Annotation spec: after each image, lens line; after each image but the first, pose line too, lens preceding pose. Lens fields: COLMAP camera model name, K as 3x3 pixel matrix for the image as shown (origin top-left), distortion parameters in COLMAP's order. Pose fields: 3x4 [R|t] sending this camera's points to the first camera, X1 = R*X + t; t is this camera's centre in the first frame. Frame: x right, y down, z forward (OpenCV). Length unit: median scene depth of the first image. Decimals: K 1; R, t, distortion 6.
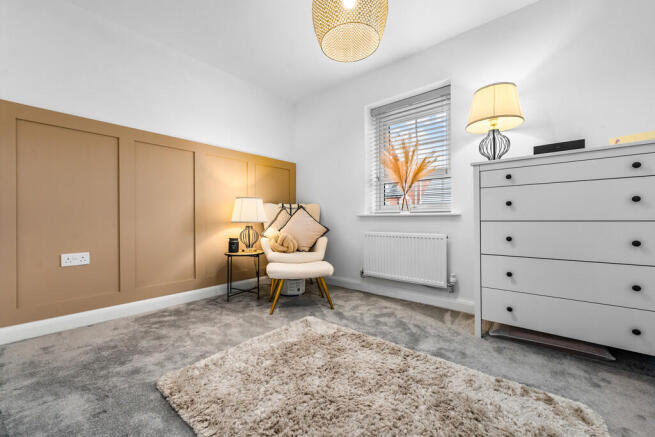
lens RADIAL K [[261.9, 0, 327.5], [0, 261.9, 218.5], [0, 0, 1]] dist [-0.008610, -0.000126]
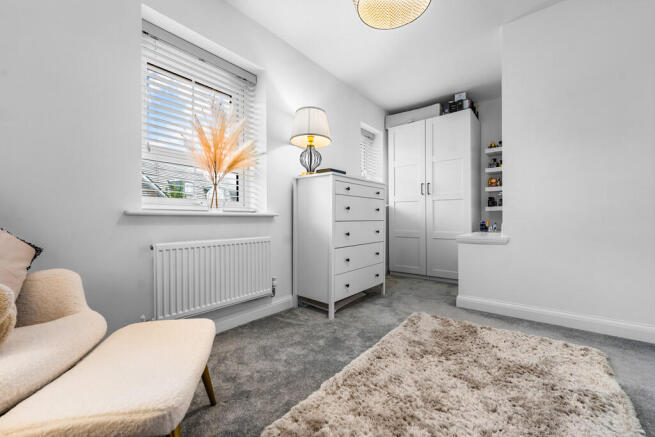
lens RADIAL K [[261.9, 0, 327.5], [0, 261.9, 218.5], [0, 0, 1]] dist [-0.008610, -0.000126]
pose [[-0.011996, 0.009214, 0.999886, -0.558062], [0.005213, 0.999945, -0.009152, 0.007311], [-0.999914, 0.005102, -0.012043, 0.926796]]
